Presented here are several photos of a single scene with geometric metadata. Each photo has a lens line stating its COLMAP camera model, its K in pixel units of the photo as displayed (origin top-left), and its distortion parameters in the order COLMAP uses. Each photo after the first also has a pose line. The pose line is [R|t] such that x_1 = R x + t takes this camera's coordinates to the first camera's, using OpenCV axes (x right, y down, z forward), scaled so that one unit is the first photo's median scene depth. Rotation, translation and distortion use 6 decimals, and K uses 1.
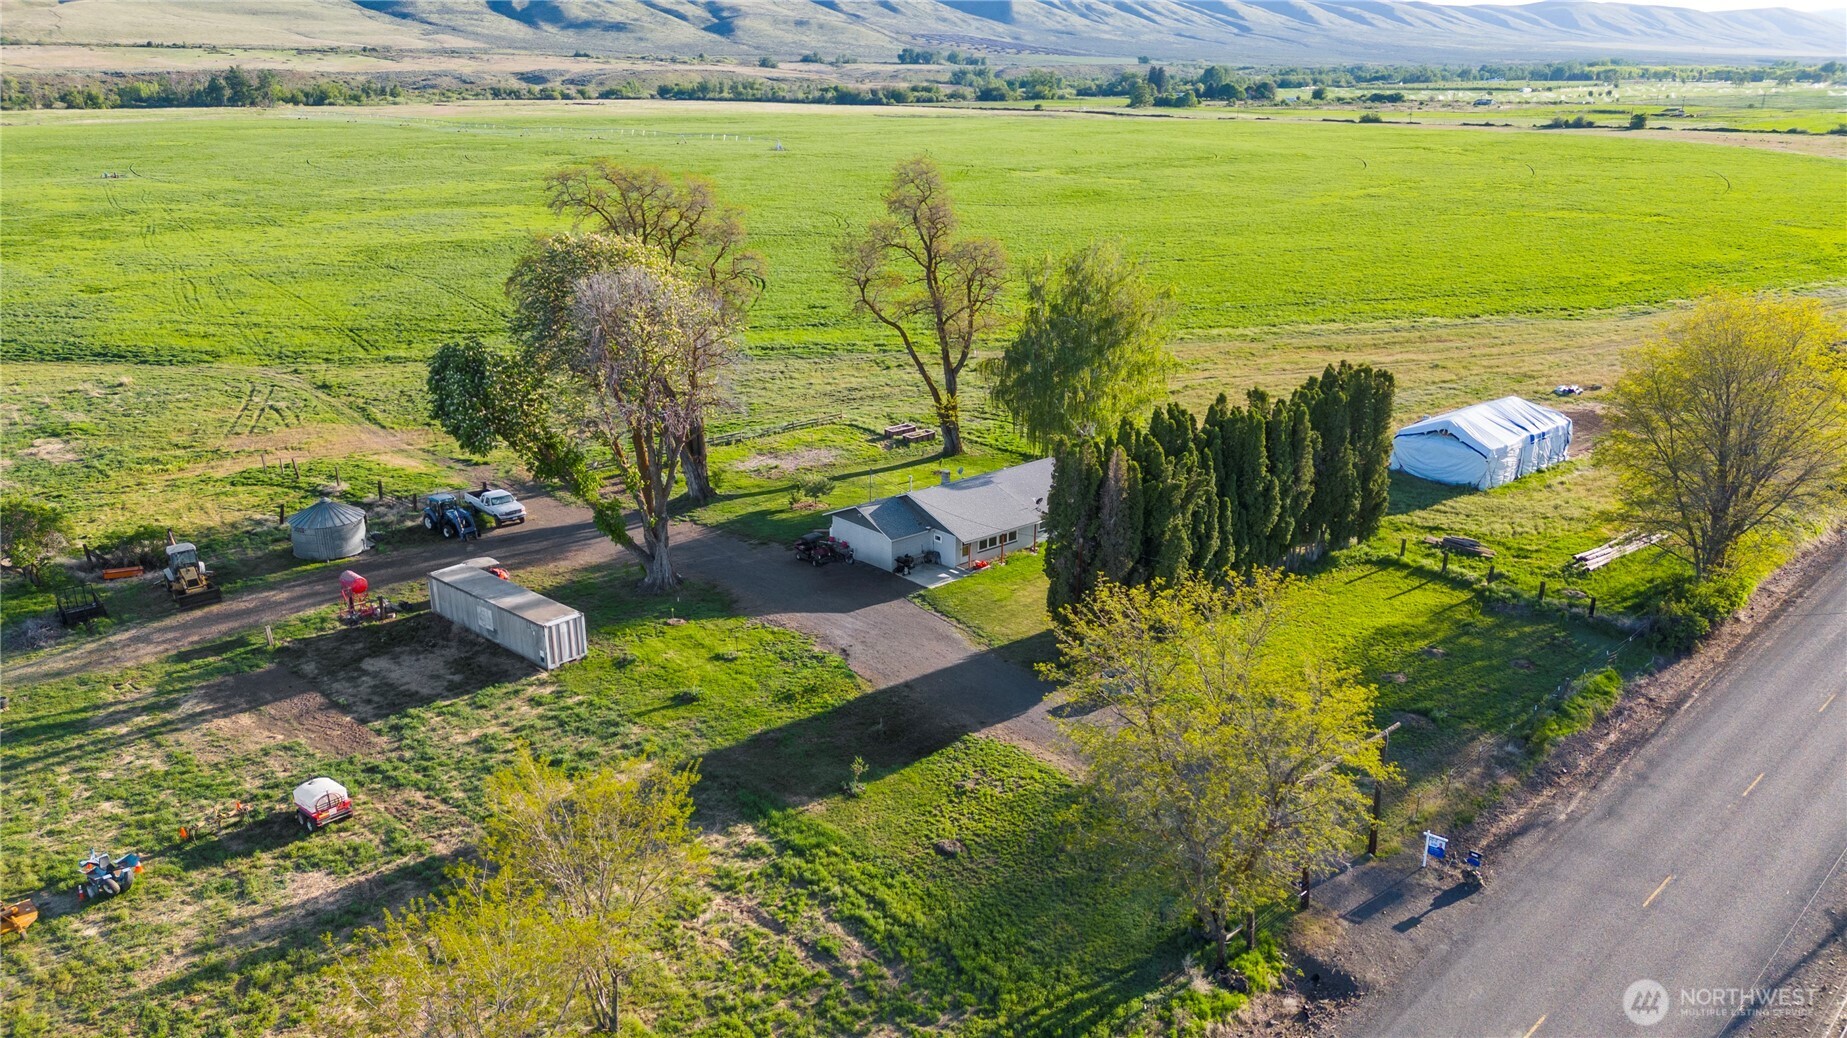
lens RADIAL K [[1394.9, 0, 923.5], [0, 1394.9, 519.0], [0, 0, 1]] dist [0.068142, -0.062329]
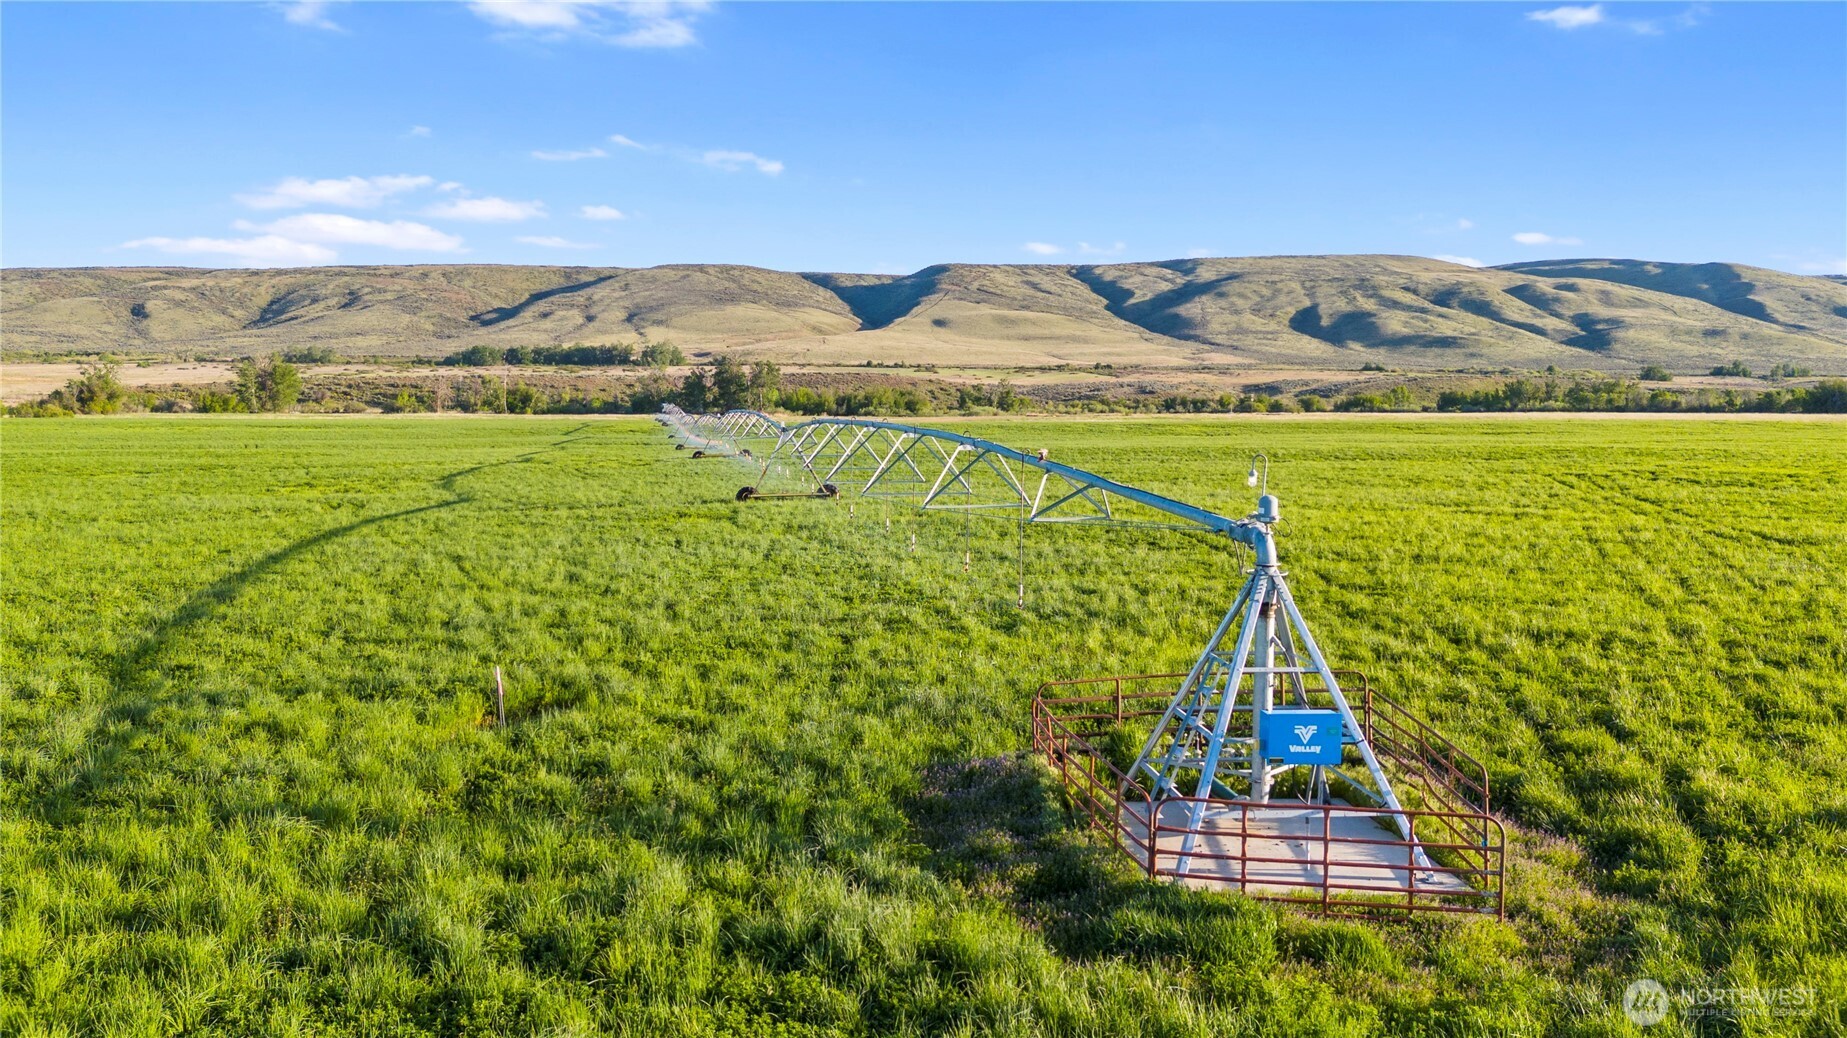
lens RADIAL K [[1394.9, 0, 923.5], [0, 1394.9, 519.0], [0, 0, 1]] dist [0.068142, -0.062329]
pose [[0.833611, 0.043917, -0.550604, -0.023003], [-0.170033, 0.968831, -0.180152, -0.065176], [0.525530, 0.243797, 0.815095, 0.241790]]
